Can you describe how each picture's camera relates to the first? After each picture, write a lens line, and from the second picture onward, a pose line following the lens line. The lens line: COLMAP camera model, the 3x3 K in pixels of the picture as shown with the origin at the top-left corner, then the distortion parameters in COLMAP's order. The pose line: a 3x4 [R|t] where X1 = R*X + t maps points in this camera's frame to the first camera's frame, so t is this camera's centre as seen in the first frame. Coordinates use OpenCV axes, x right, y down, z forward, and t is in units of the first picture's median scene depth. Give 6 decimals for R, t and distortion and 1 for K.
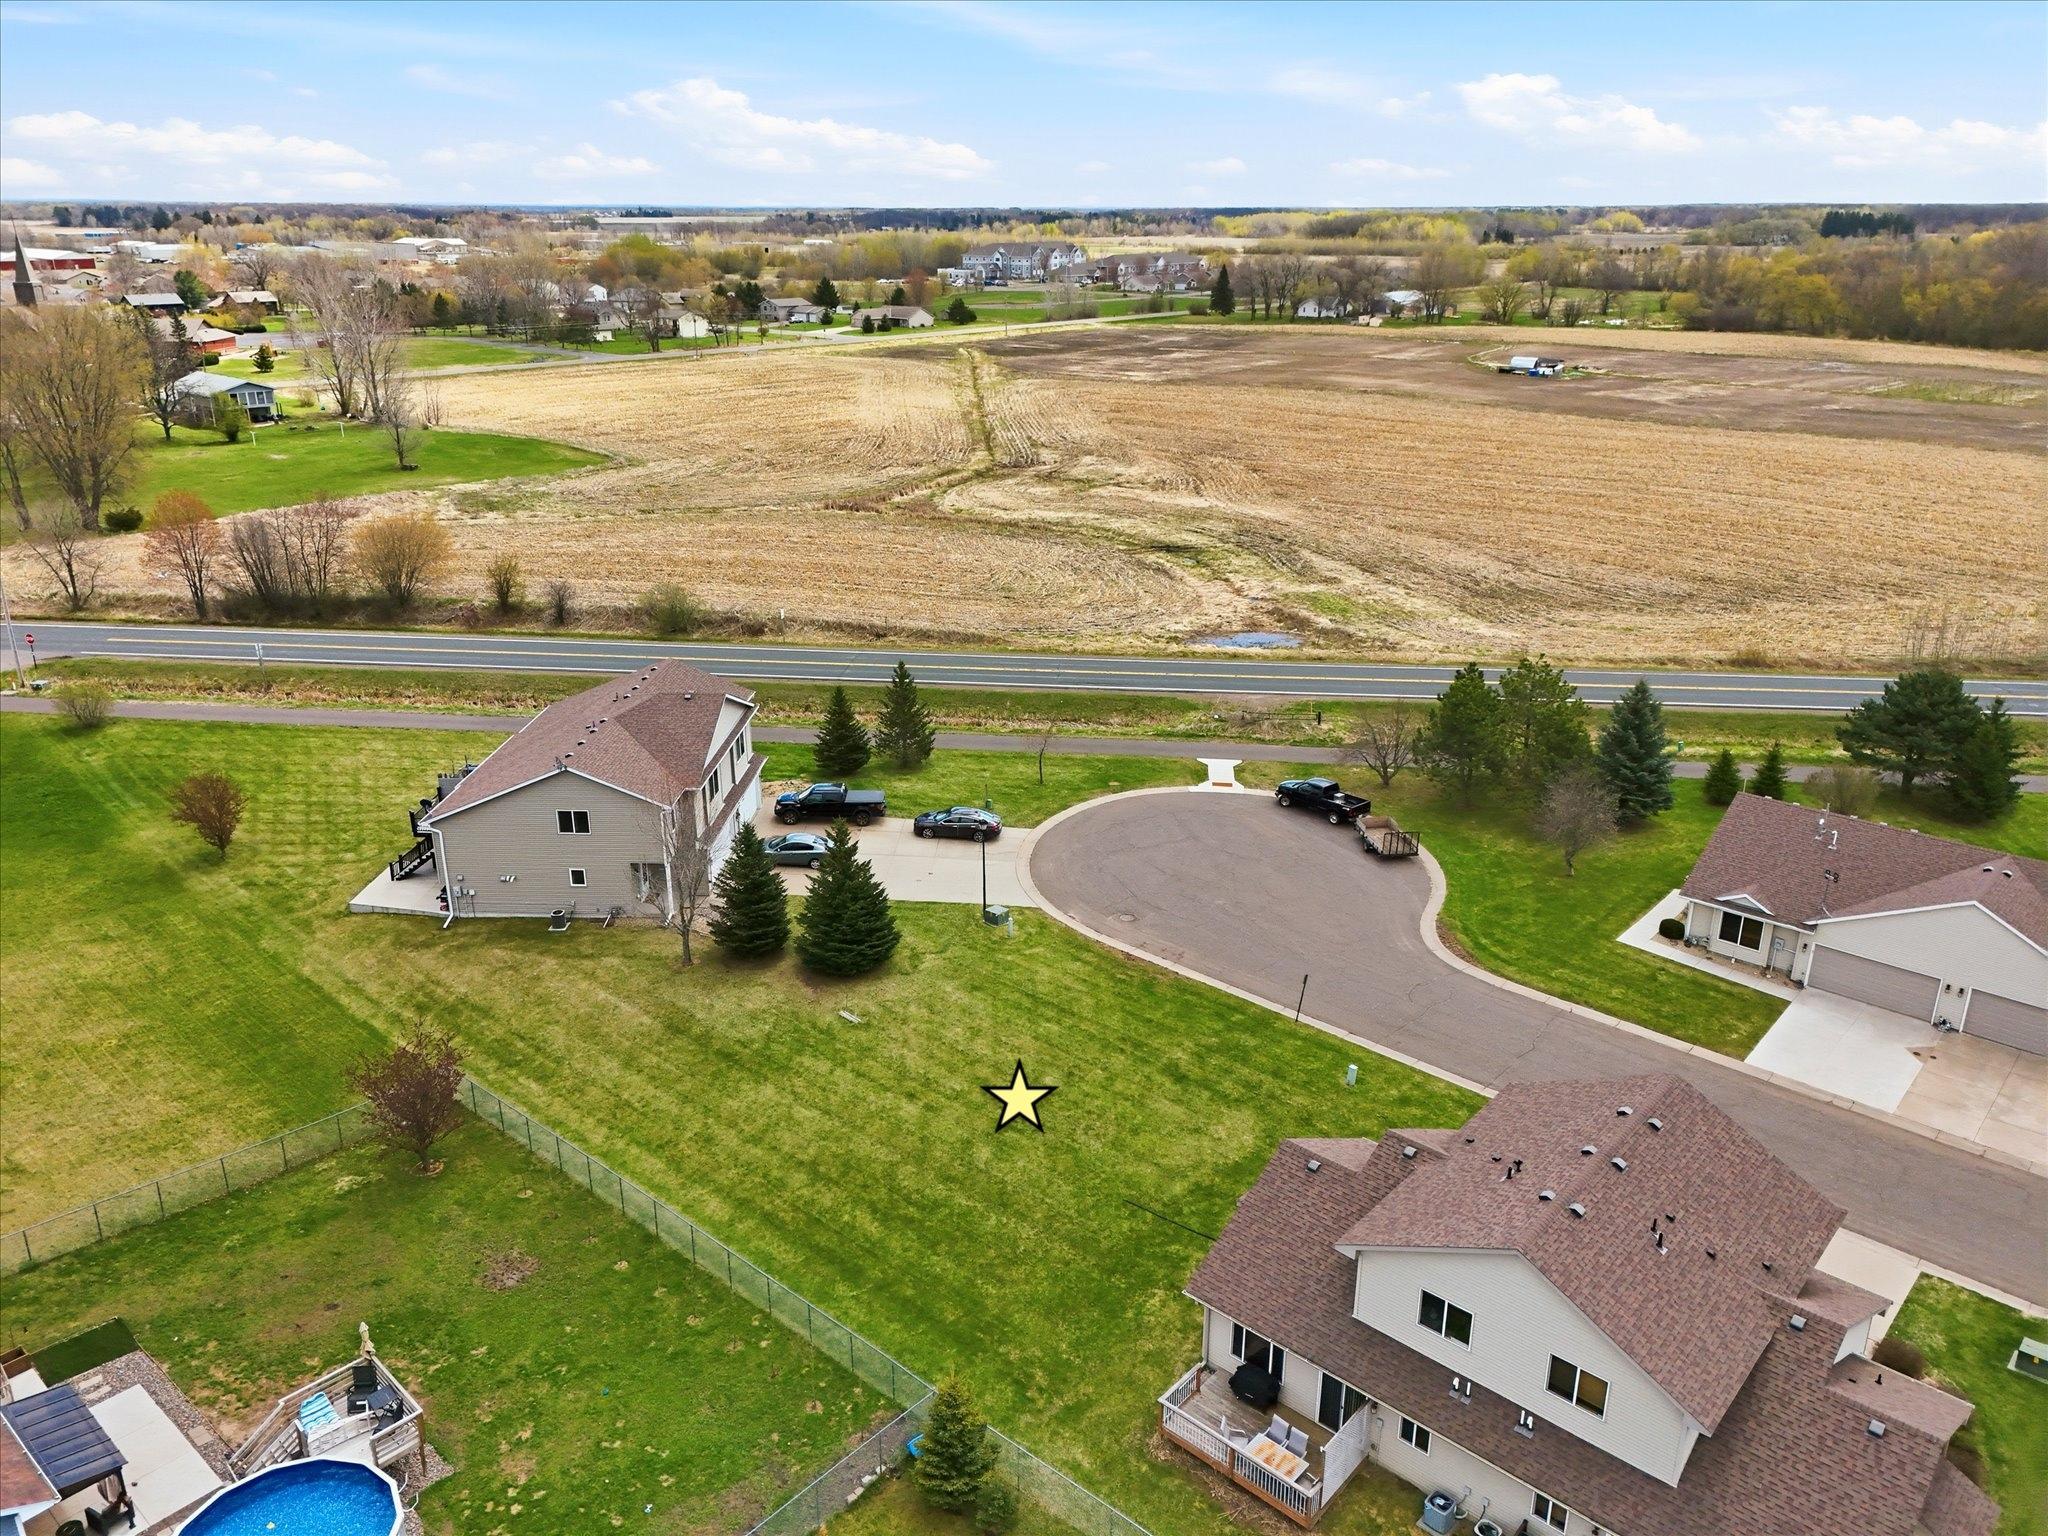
lens RADIAL K [[1500.6, 0, 1024.0], [0, 1500.6, 768.0], [0, 0, 1]] dist [0.081992, -0.078112]
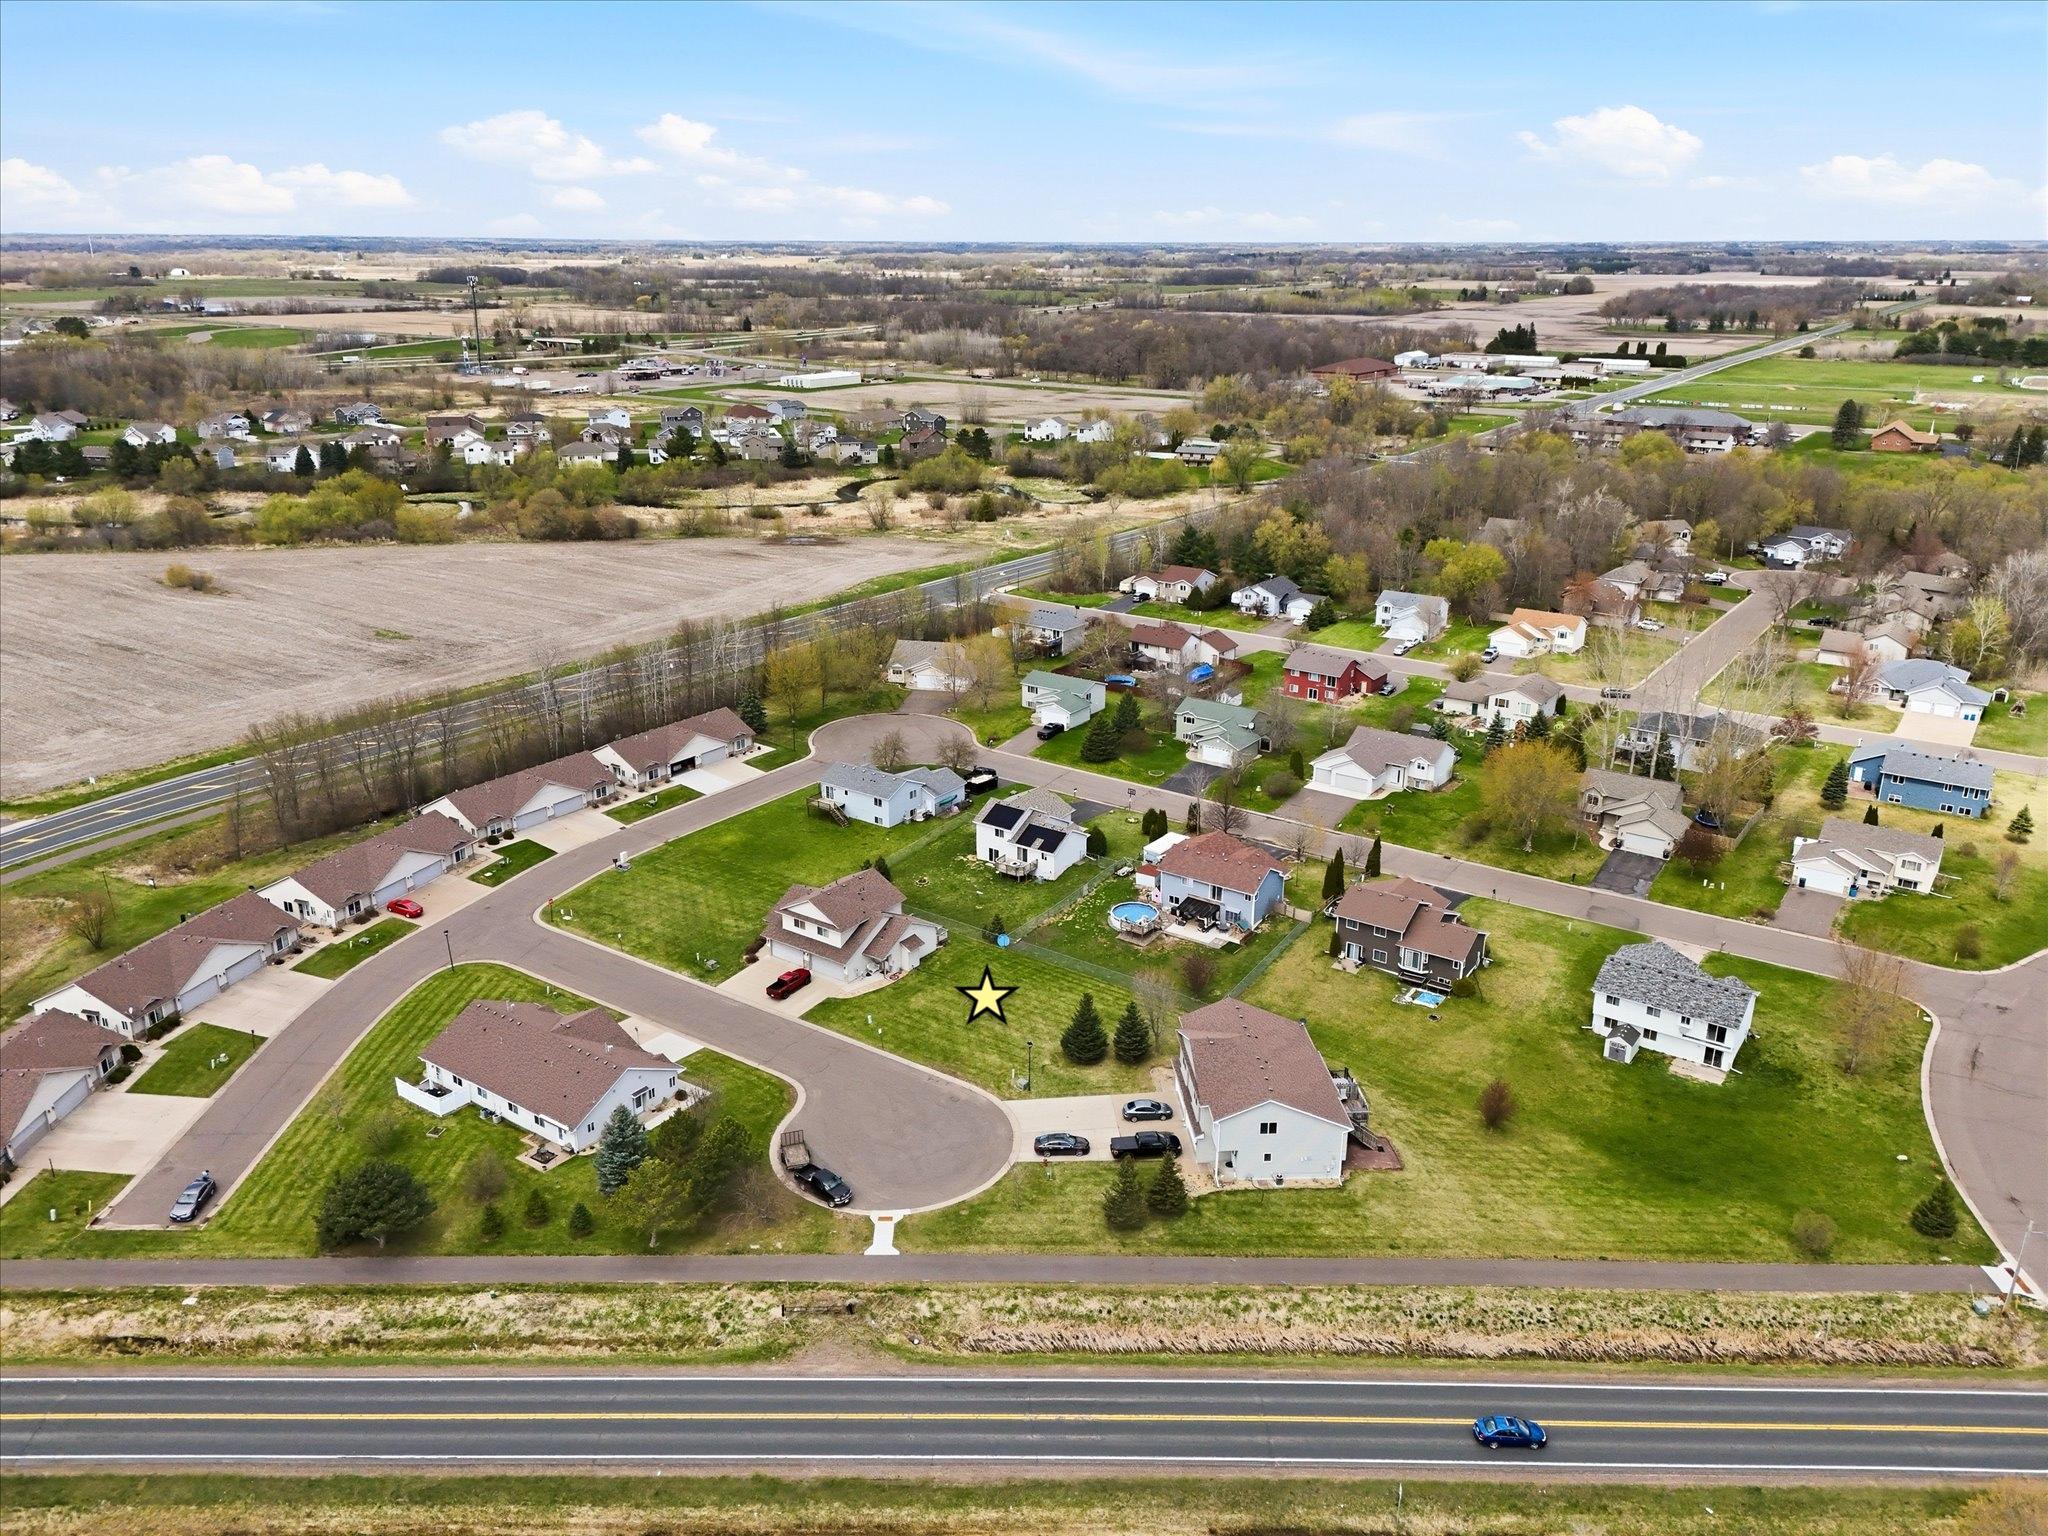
lens RADIAL K [[1494.6, 0, 1024.0], [0, 1494.6, 768.0], [0, 0, 1]] dist [0.154157, -0.200541]
pose [[-0.994056, 0.033712, -0.103519, 0.124213], [-0.040297, 0.769378, 0.637521, -1.083204], [0.101138, 0.637904, -0.763446, 1.647223]]
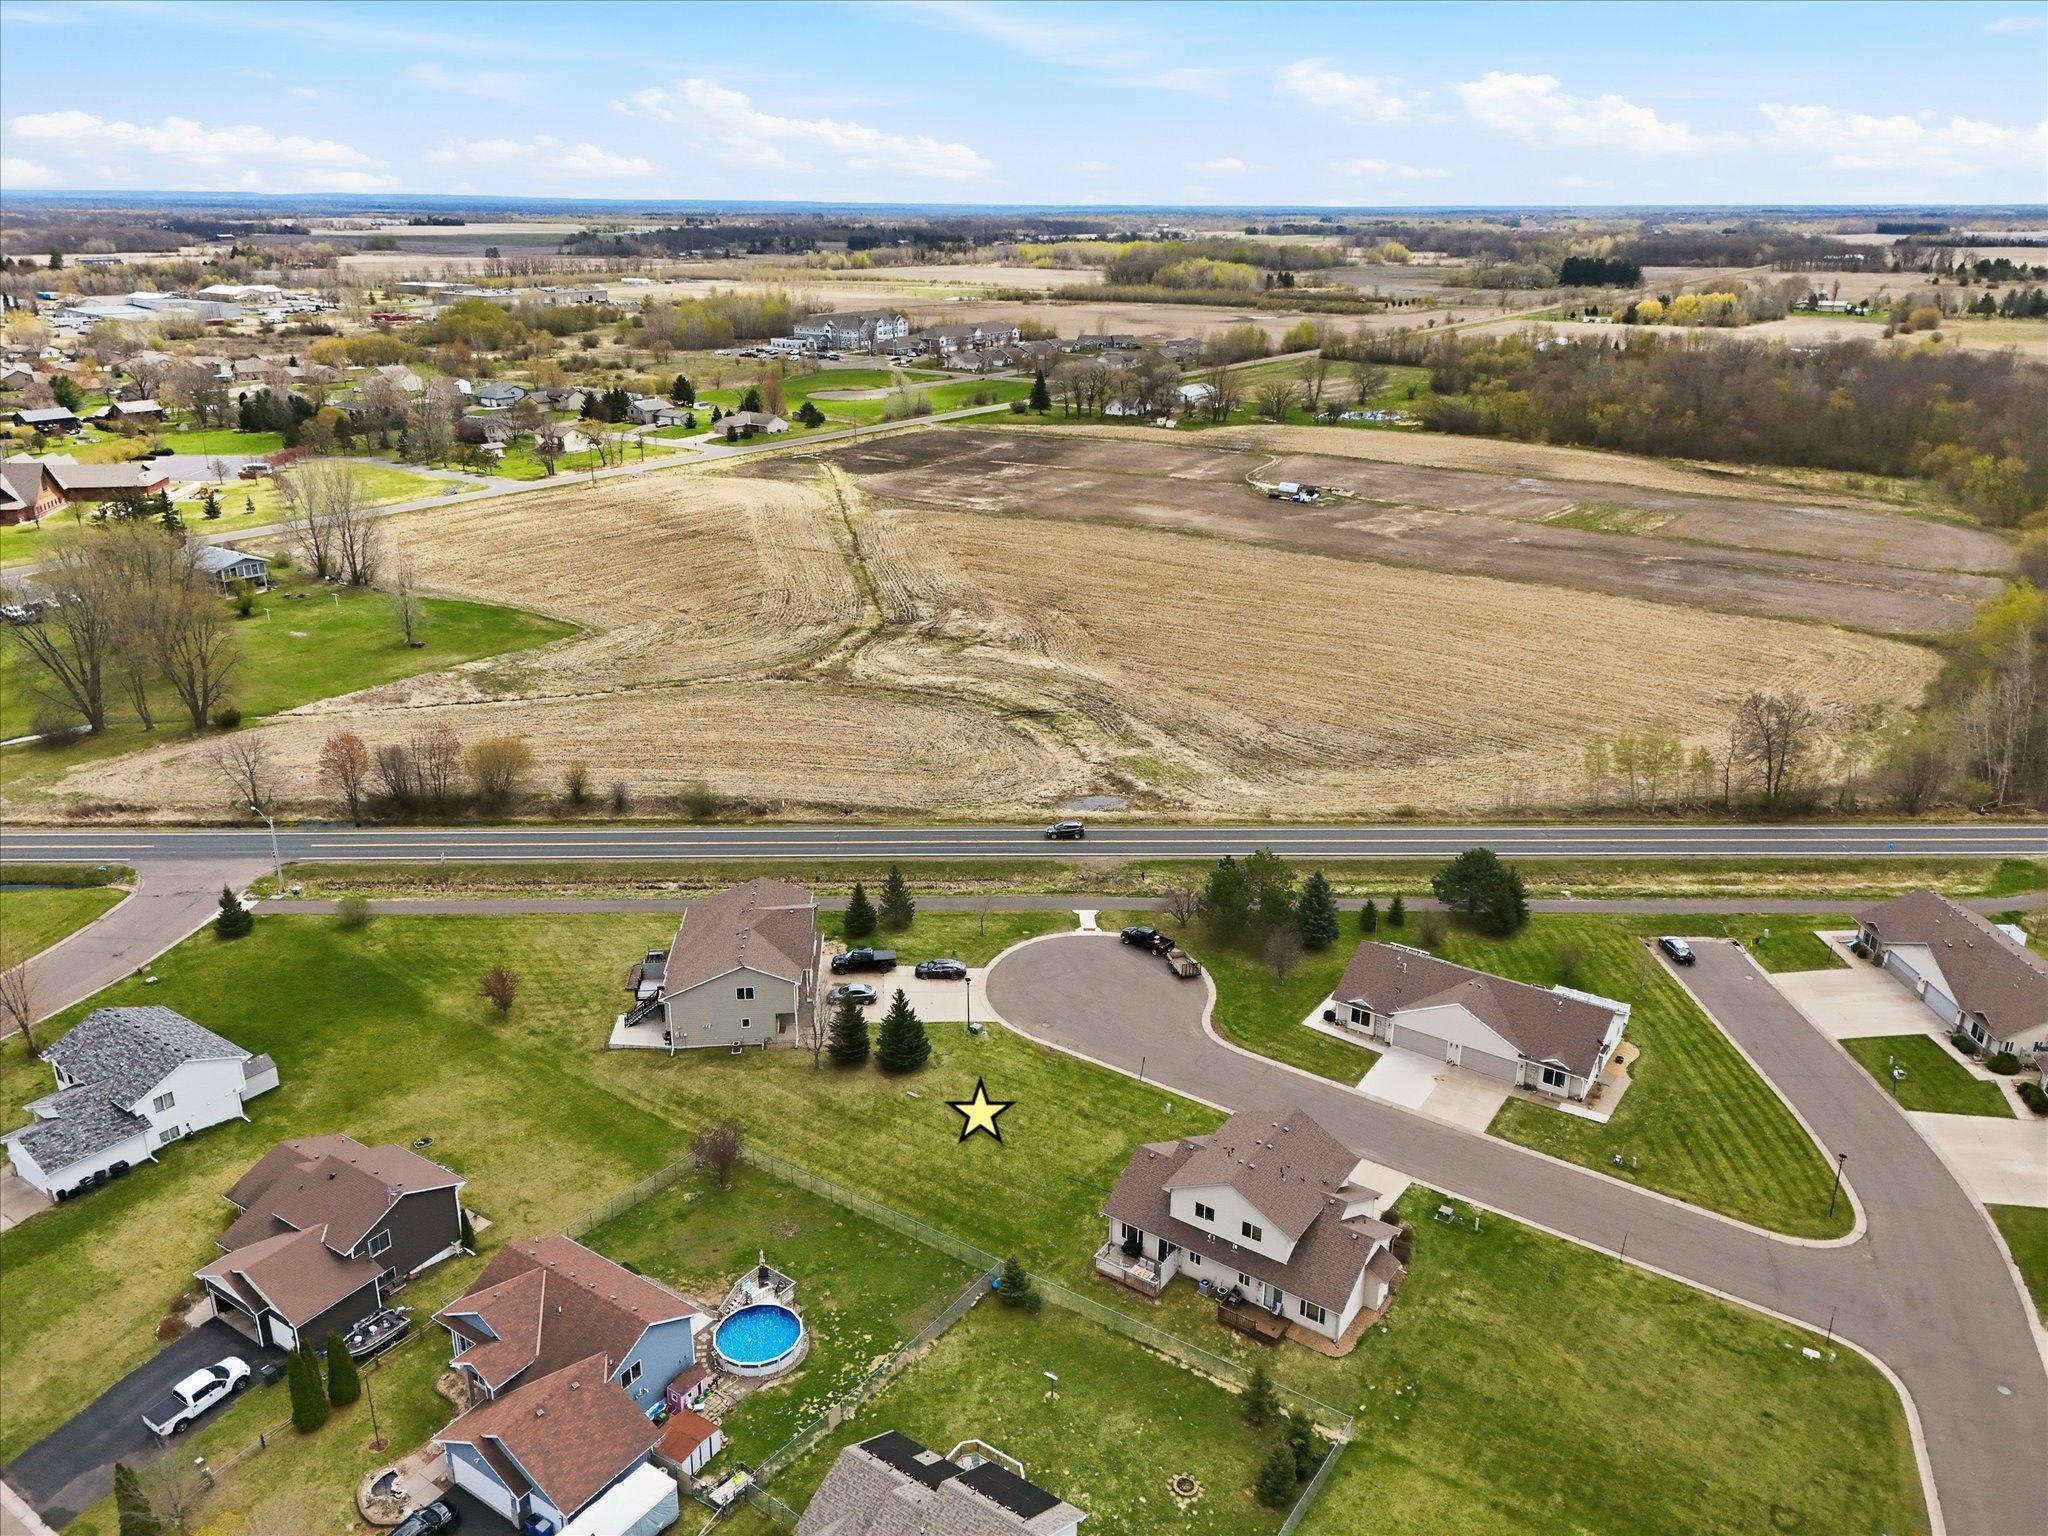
lens RADIAL K [[1497.8, 0, 1024.0], [0, 1497.8, 768.0], [0, 0, 1]] dist [0.107177, -0.126764]
pose [[0.992266, -0.040389, 0.117374, -0.119413], [0.039997, 0.999184, 0.005700, -0.167288], [-0.117509, -0.000961, 0.993071, -0.605622]]
